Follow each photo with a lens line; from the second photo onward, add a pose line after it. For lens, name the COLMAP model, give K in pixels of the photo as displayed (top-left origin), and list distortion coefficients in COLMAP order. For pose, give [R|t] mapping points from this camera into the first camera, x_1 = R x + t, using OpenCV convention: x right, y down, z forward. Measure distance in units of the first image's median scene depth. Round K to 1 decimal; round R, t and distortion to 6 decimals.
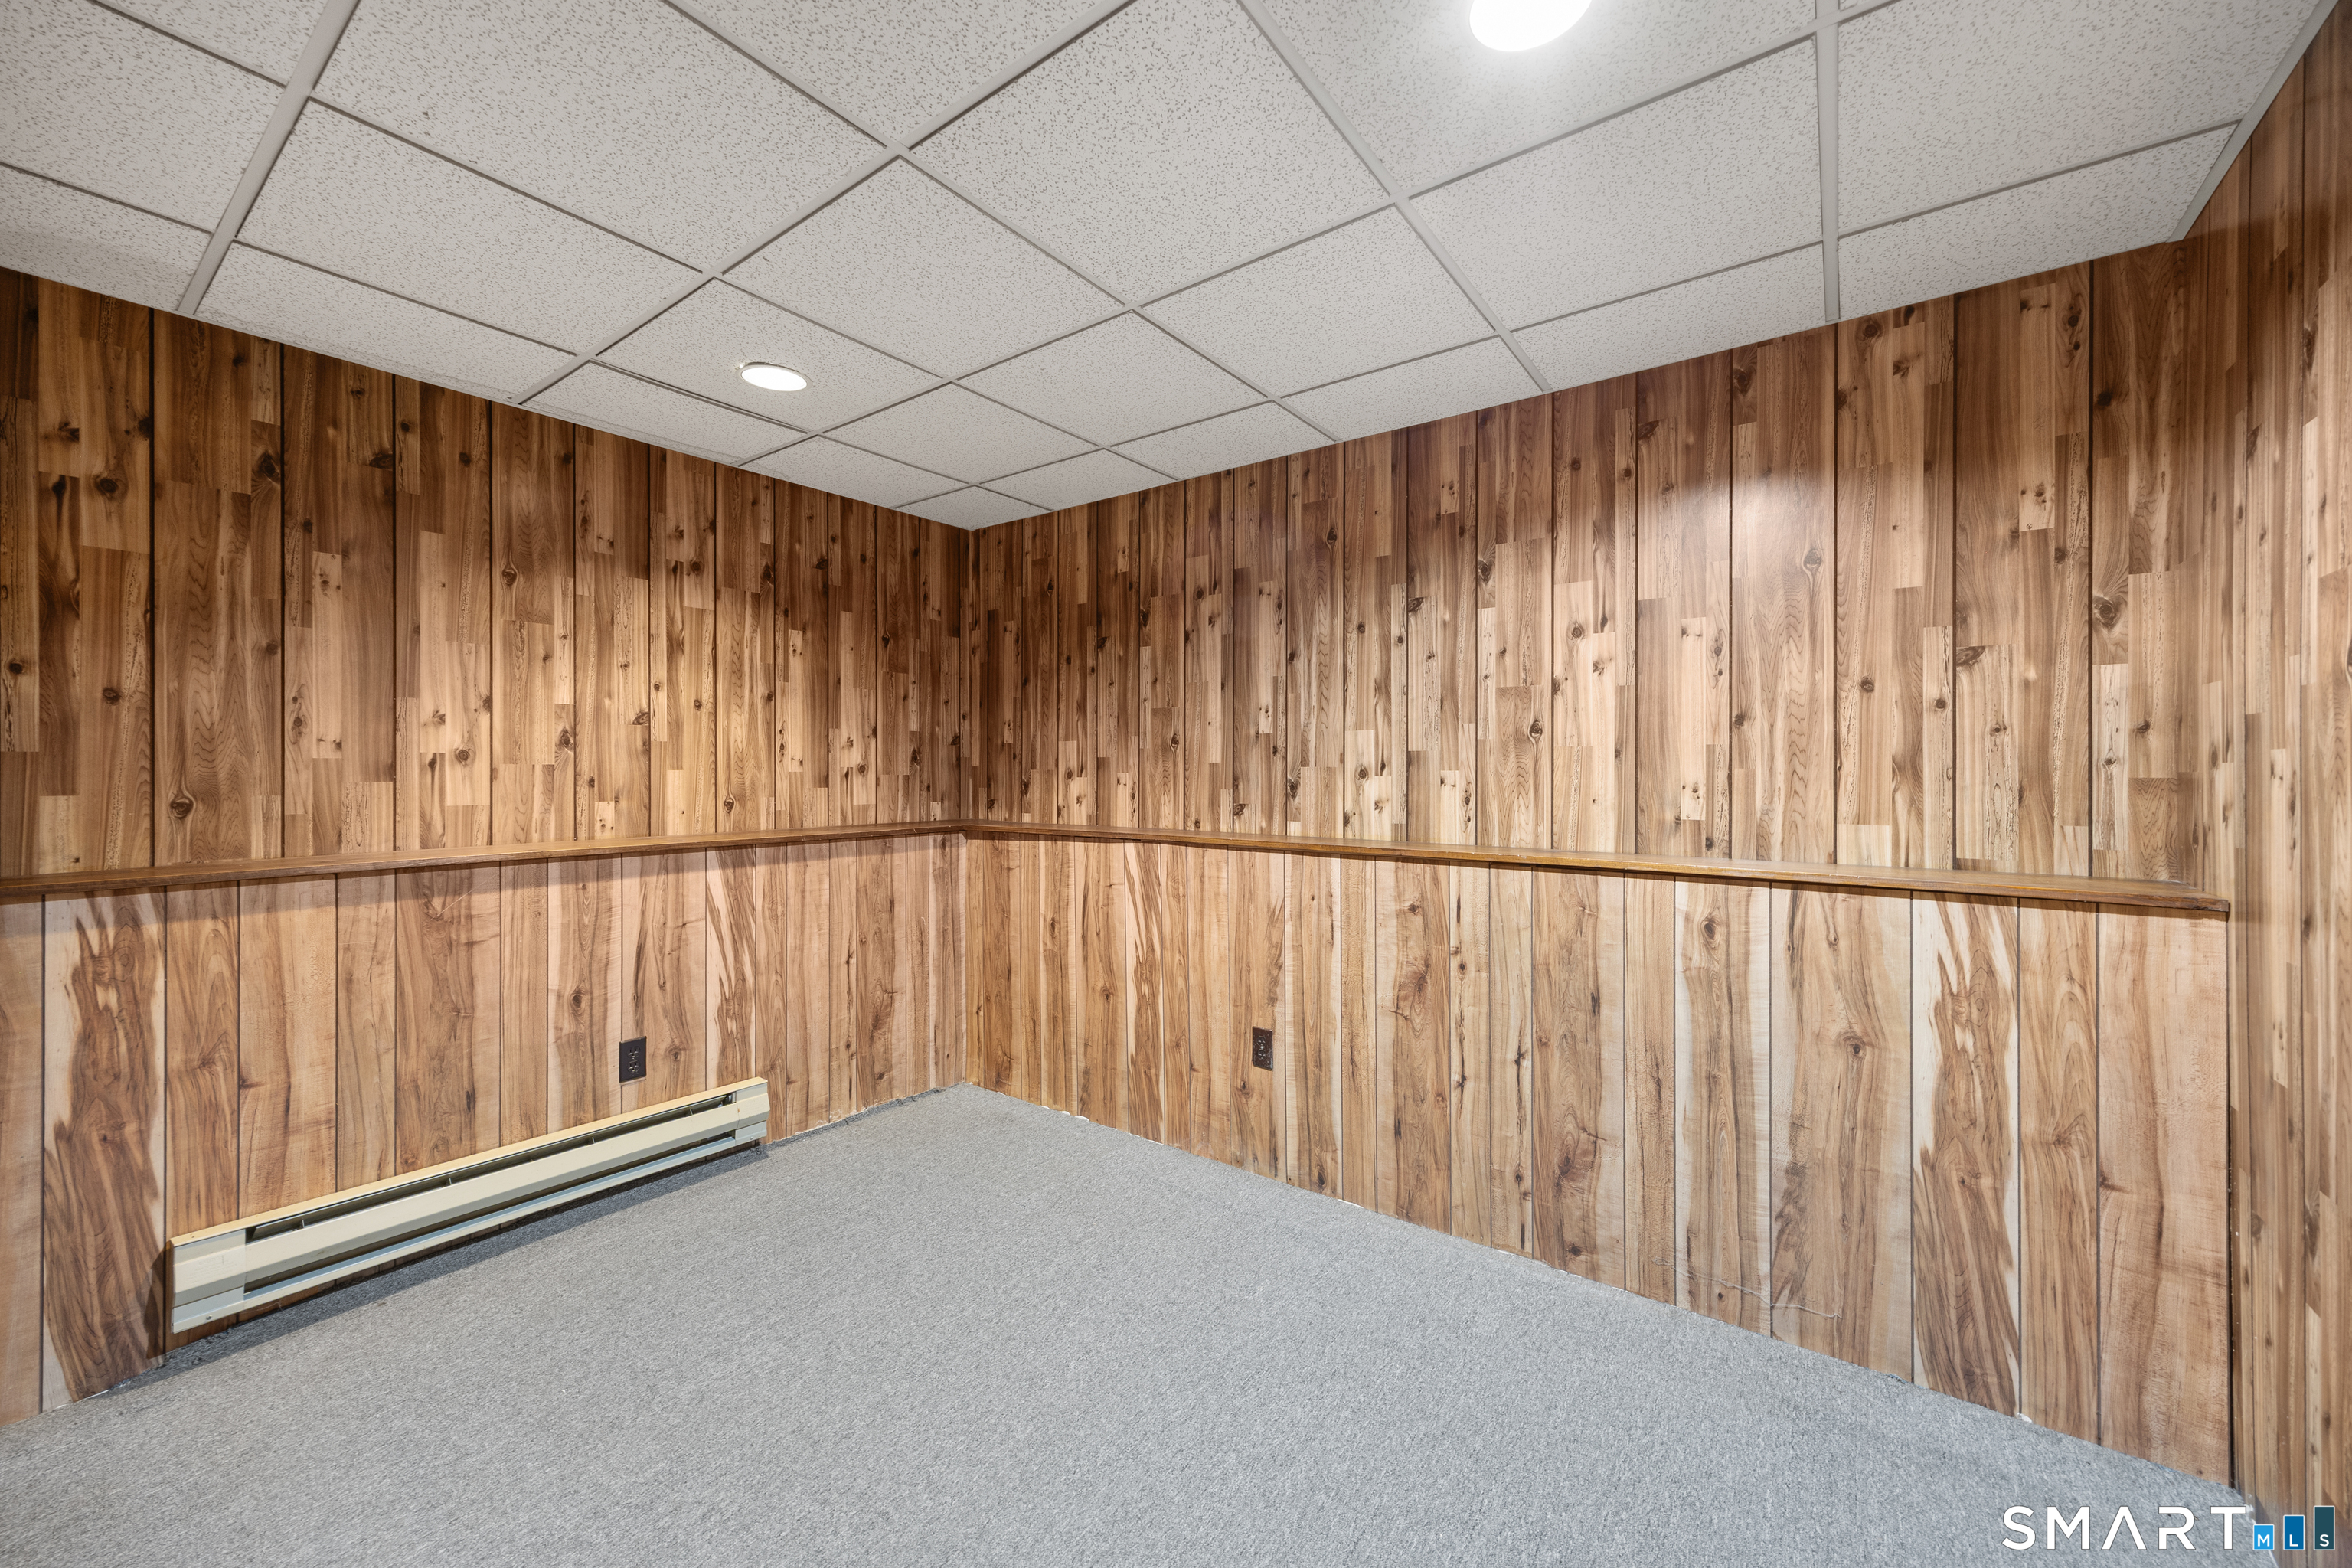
lens RADIAL K [[911.0, 0, 1171.7], [0, 911.0, 773.2], [0, 0, 1]] dist [0.002827, -0.000149]
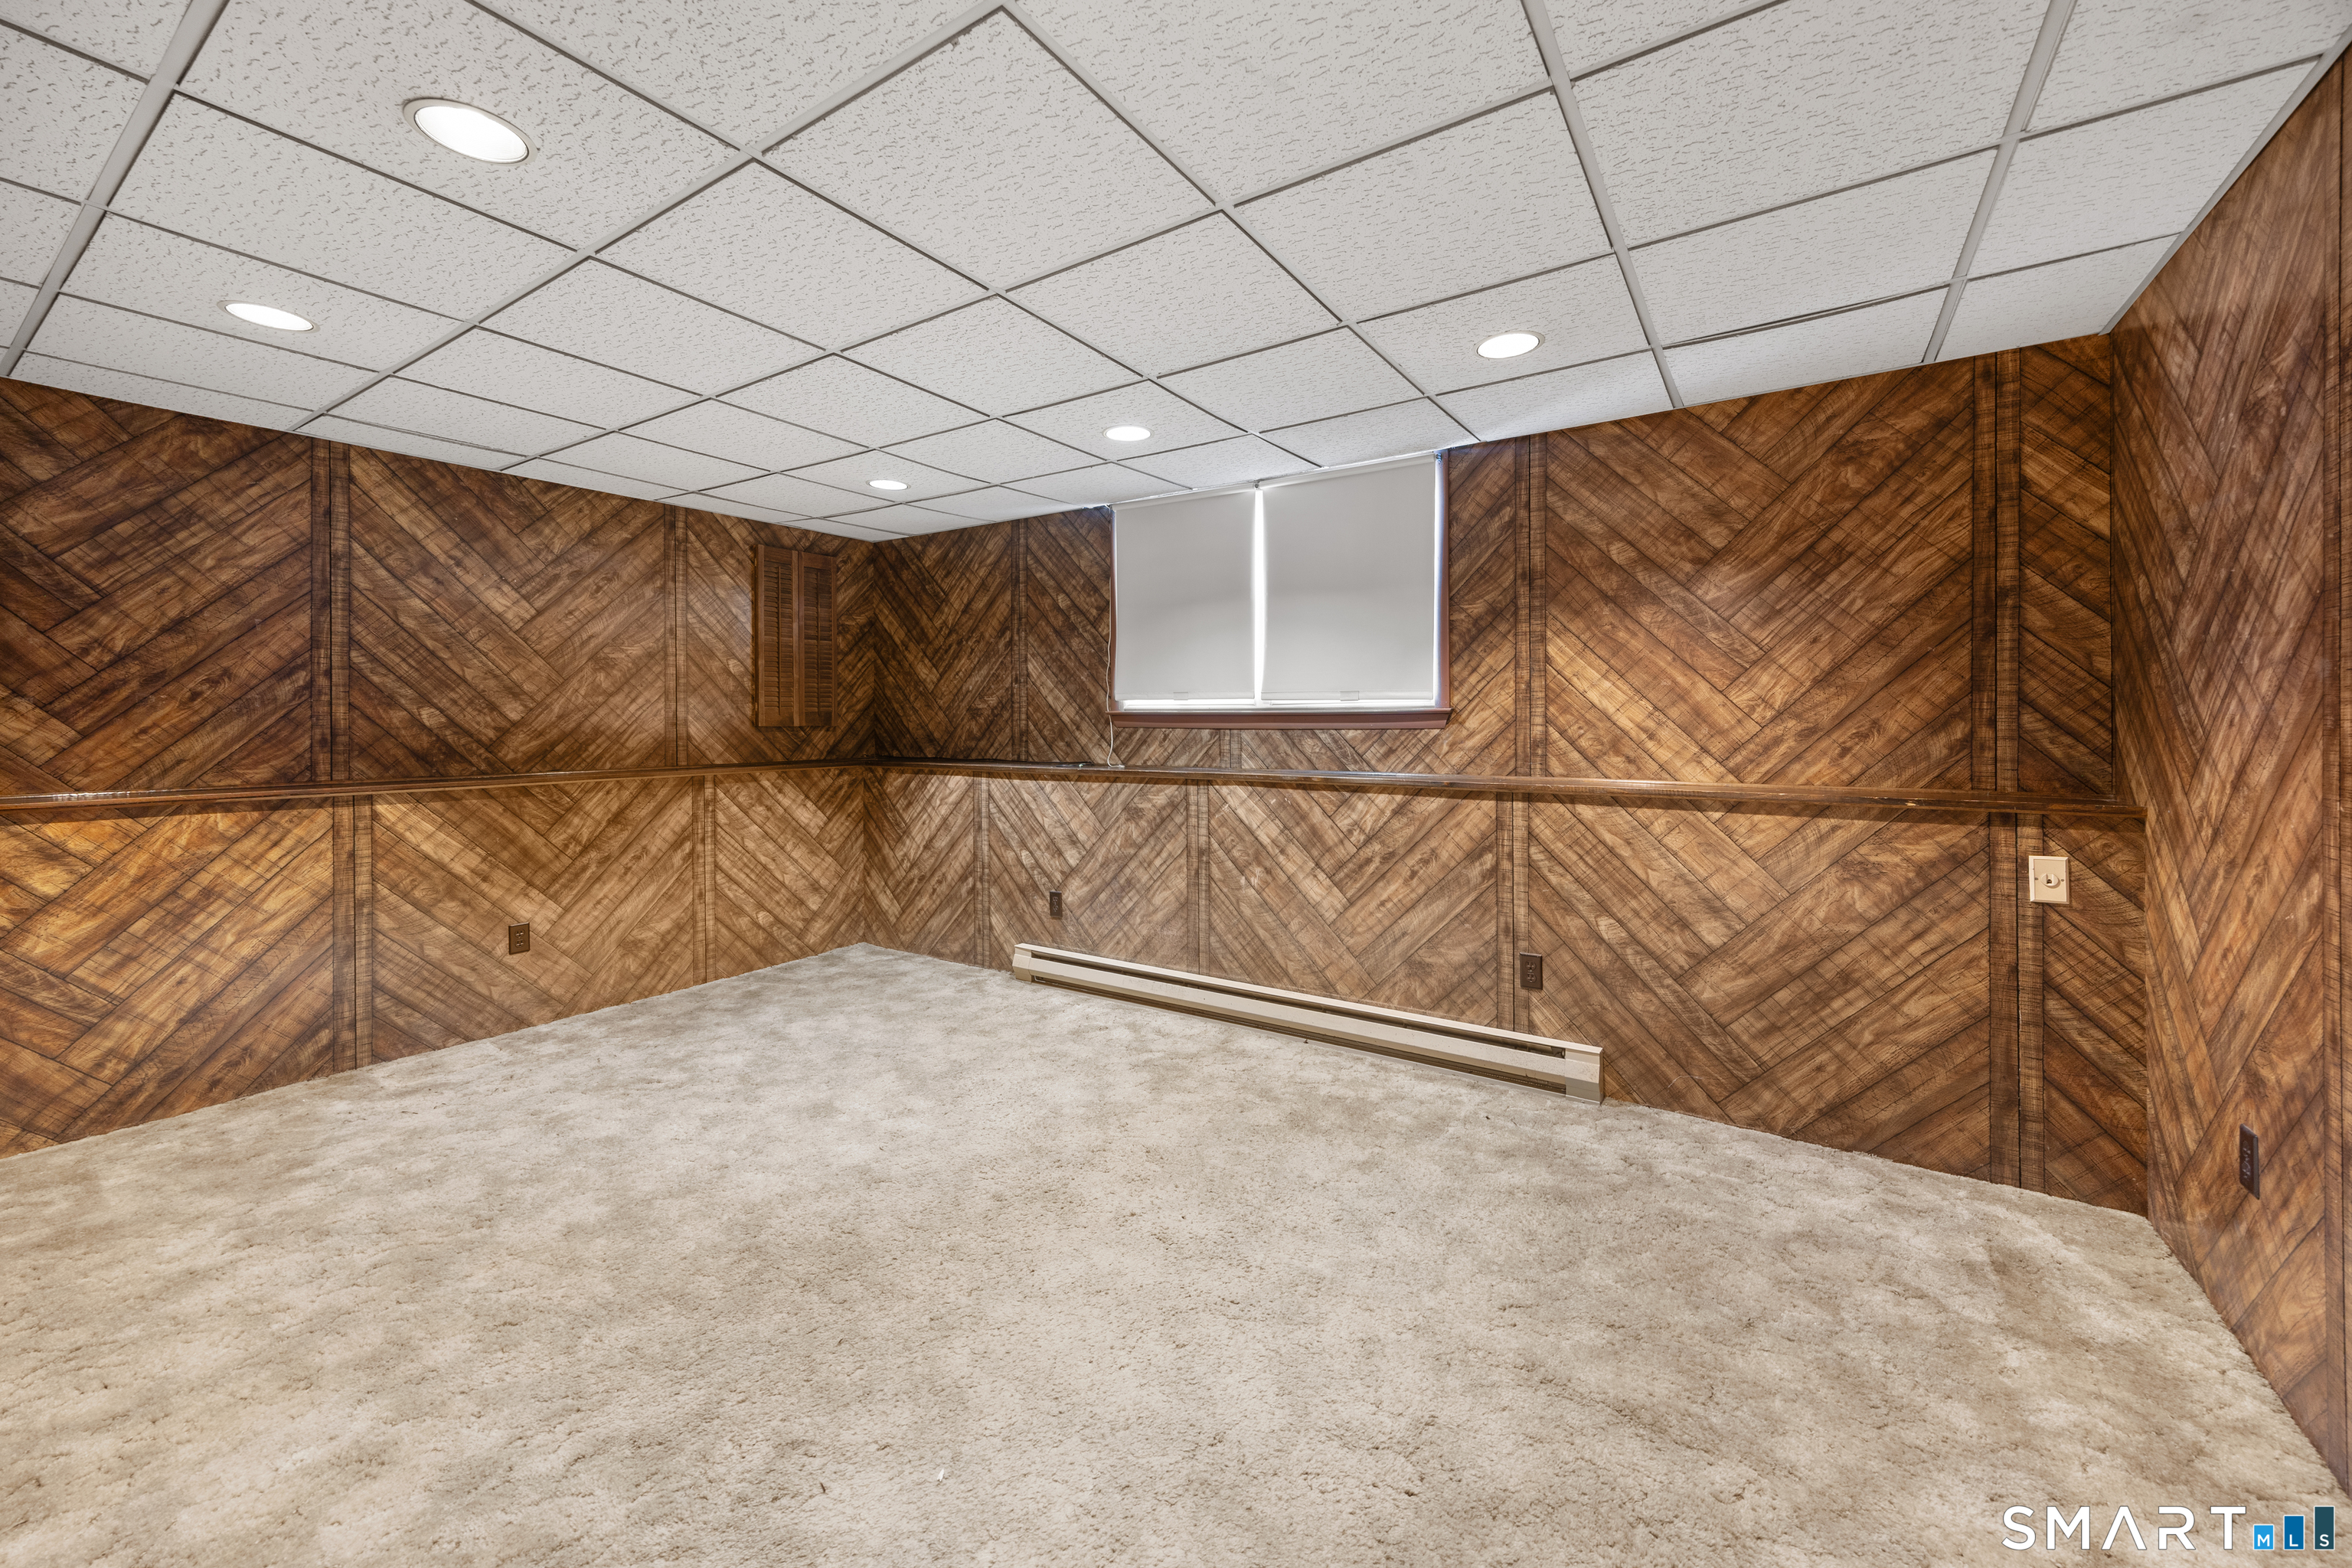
lens RADIAL K [[911.0, 0, 1197.1], [0, 911.0, 715.0], [0, 0, 1]] dist [0.002827, -0.000149]
pose [[0.998055, -0.003836, 0.062223, 0.157950], [0.004273, 0.999967, -0.006886, 0.001160], [-0.062195, 0.007139, 0.998038, -0.119294]]
